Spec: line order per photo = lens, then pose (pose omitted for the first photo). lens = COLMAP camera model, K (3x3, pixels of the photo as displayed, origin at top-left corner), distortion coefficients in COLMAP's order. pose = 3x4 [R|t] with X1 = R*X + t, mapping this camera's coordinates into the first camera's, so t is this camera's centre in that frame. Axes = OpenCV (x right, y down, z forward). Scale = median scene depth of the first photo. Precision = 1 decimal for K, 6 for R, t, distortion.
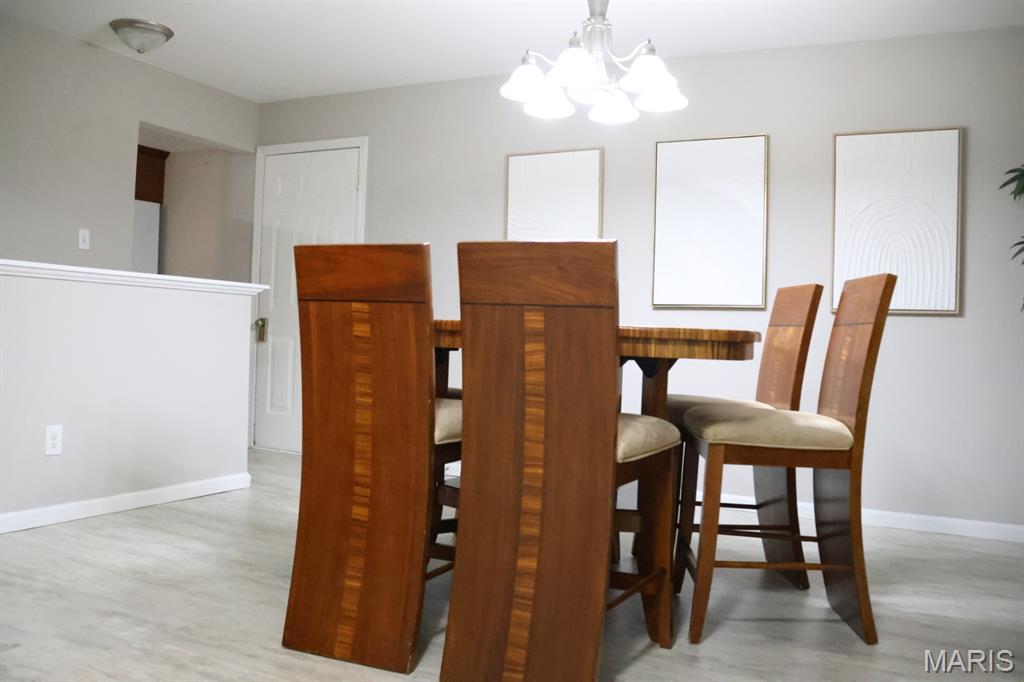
lens RADIAL K [[876.4, 0, 512.0], [0, 876.4, 341.0], [0, 0, 1]] dist [-0.061420, 0.007352]
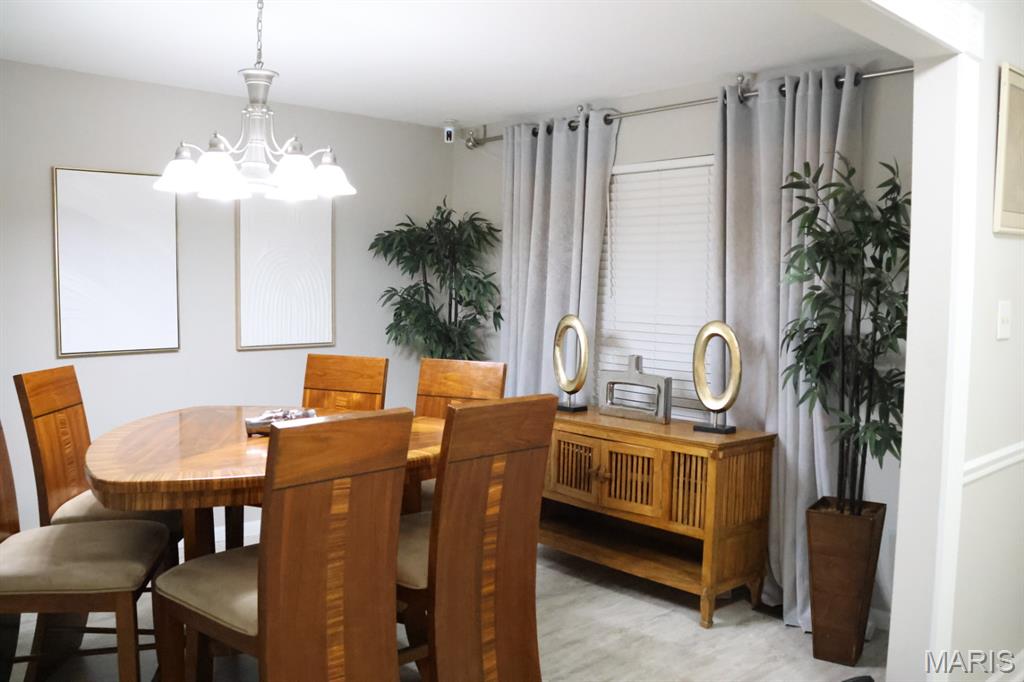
lens RADIAL K [[876.4, 0, 512.0], [0, 876.4, 341.0], [0, 0, 1]] dist [-0.061420, 0.007352]
pose [[0.357722, -0.098637, 0.928604, -0.936073], [-0.001654, 0.994337, 0.106256, -0.281887], [-0.933827, -0.039546, 0.355534, 0.507379]]
